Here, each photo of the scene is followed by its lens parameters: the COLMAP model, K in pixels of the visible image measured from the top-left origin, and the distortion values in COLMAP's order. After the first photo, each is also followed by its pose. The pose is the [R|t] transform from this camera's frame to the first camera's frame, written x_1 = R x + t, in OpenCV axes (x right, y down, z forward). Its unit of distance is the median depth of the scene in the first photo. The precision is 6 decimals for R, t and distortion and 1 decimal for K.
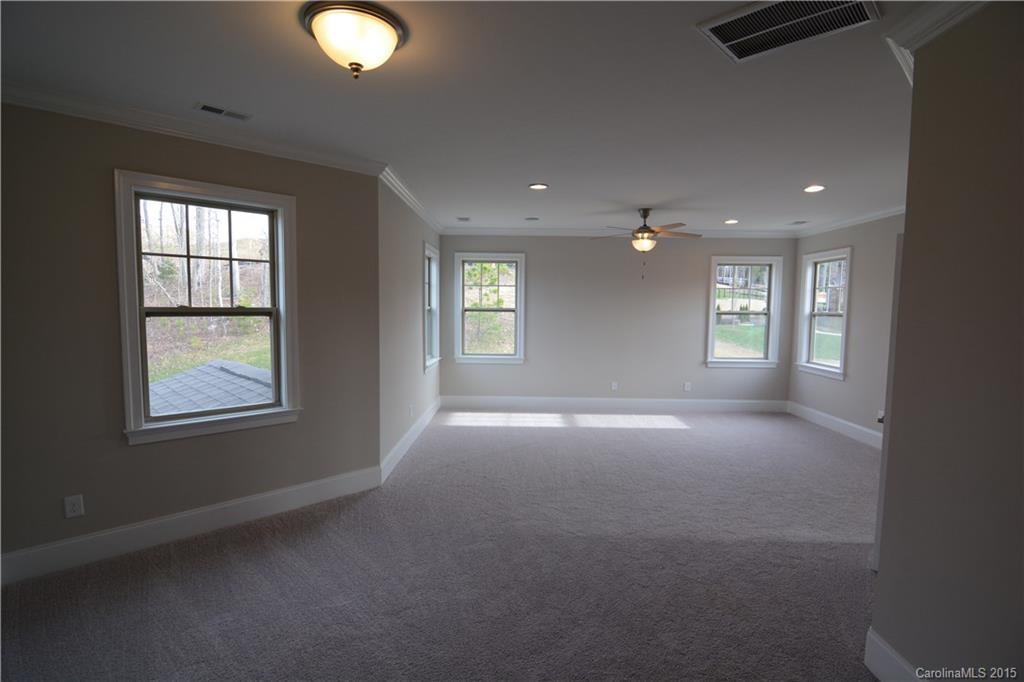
lens RADIAL K [[493.5, 0, 511.2], [0, 493.5, 344.8], [0, 0, 1]] dist [-0.000354, -0.012584]
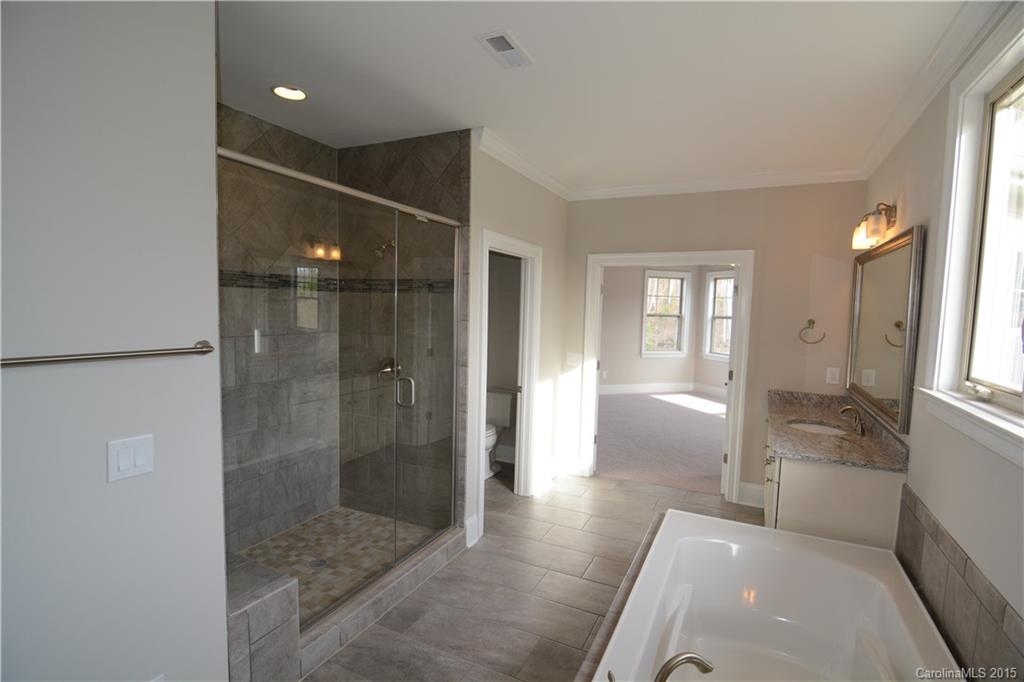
lens RADIAL K [[493.5, 0, 511.2], [0, 493.5, 344.8], [0, 0, 1]] dist [-0.000354, -0.012584]
pose [[0.377182, 0.070323, -0.923466, 0.941454], [-0.093826, 0.994884, 0.037439, 0.008678], [0.921374, 0.072524, 0.381850, -0.011535]]
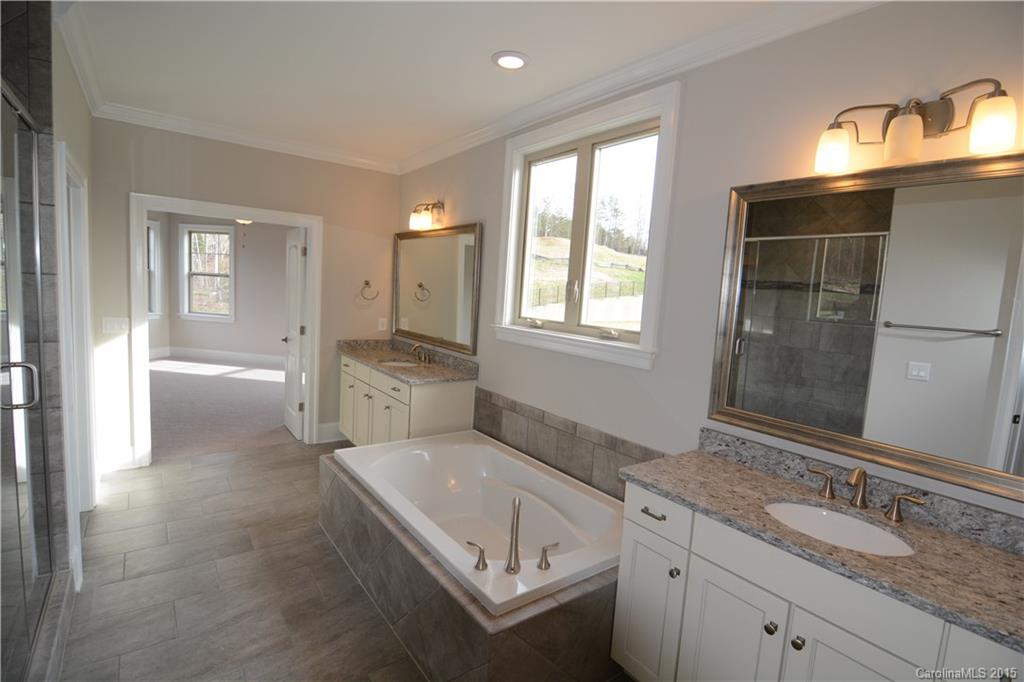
lens RADIAL K [[493.5, 0, 511.2], [0, 493.5, 344.8], [0, 0, 1]] dist [-0.000354, -0.012584]
pose [[0.994881, 0.057711, -0.082953, 0.870065], [-0.055186, 0.997950, 0.032415, 0.018549], [0.084654, -0.027671, 0.996026, -0.098274]]
